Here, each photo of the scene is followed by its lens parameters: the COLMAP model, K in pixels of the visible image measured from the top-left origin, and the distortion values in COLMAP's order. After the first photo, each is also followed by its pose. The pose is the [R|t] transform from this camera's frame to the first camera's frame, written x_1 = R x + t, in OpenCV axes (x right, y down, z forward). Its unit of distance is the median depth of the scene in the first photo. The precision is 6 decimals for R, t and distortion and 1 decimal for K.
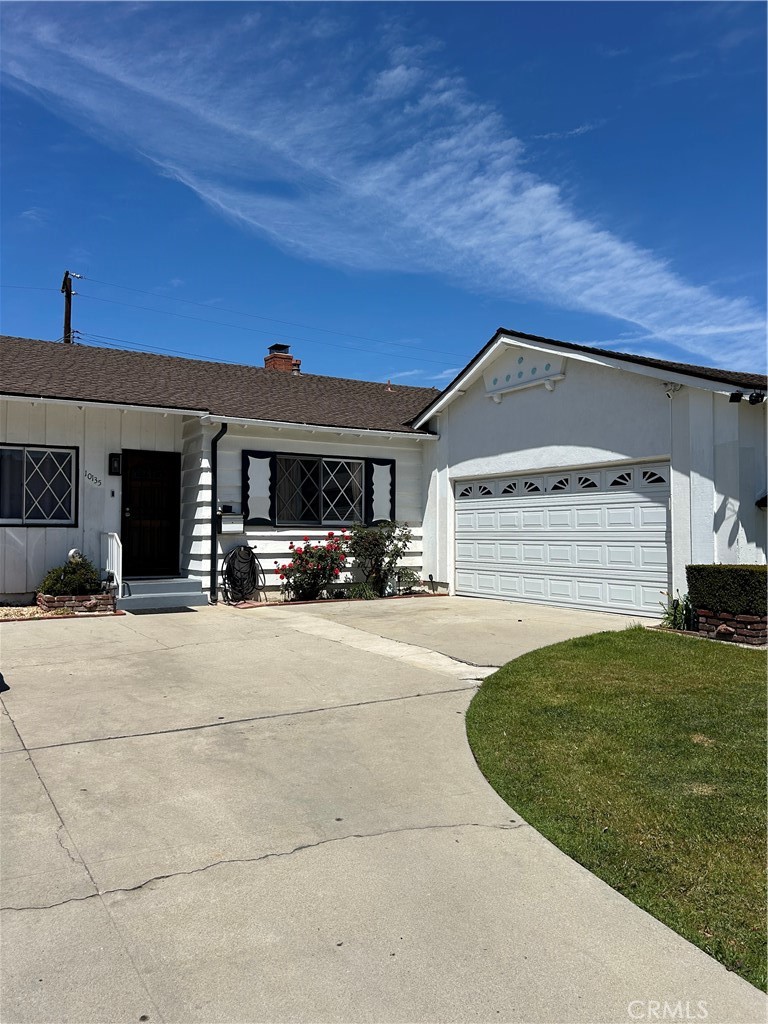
lens RADIAL K [[766.1, 0, 384.0], [0, 766.1, 512.0], [0, 0, 1]] dist [-0.001004, -0.000060]
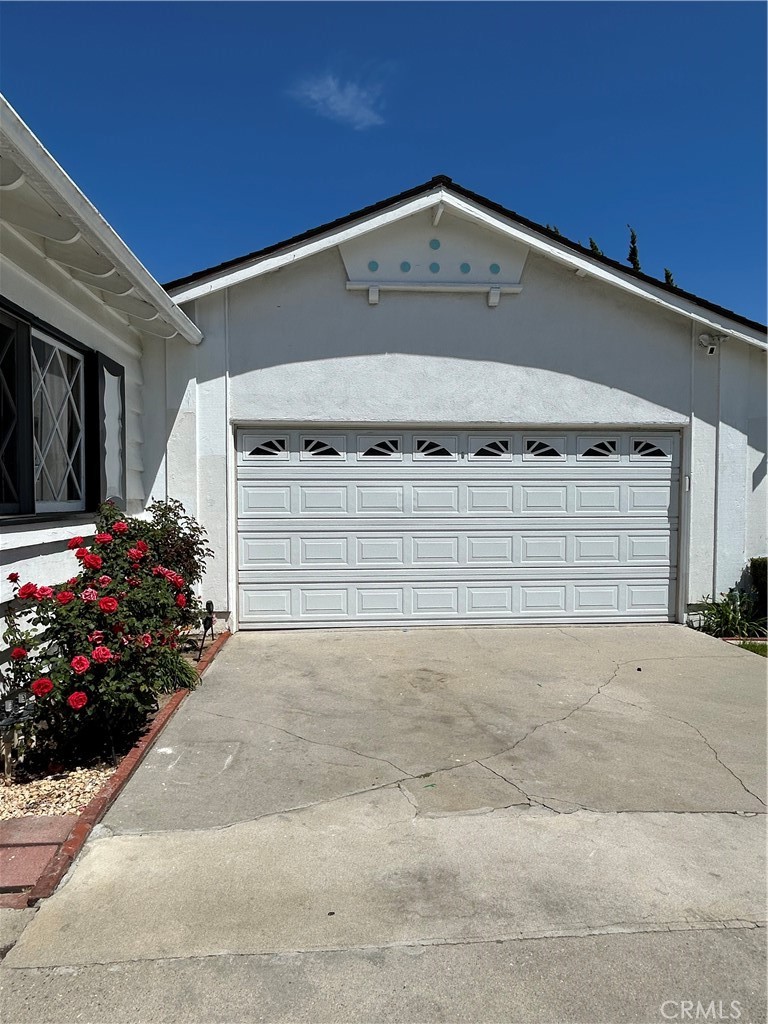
lens RADIAL K [[608.6, 0, 384.0], [0, 608.6, 512.0], [0, 0, 1]] dist [0.016440, -0.030423]
pose [[0.472122, -0.011473, 0.881459, -0.279841], [-0.026156, 0.999293, 0.027016, 0.007967], [-0.881145, -0.035810, 0.471488, 0.784352]]
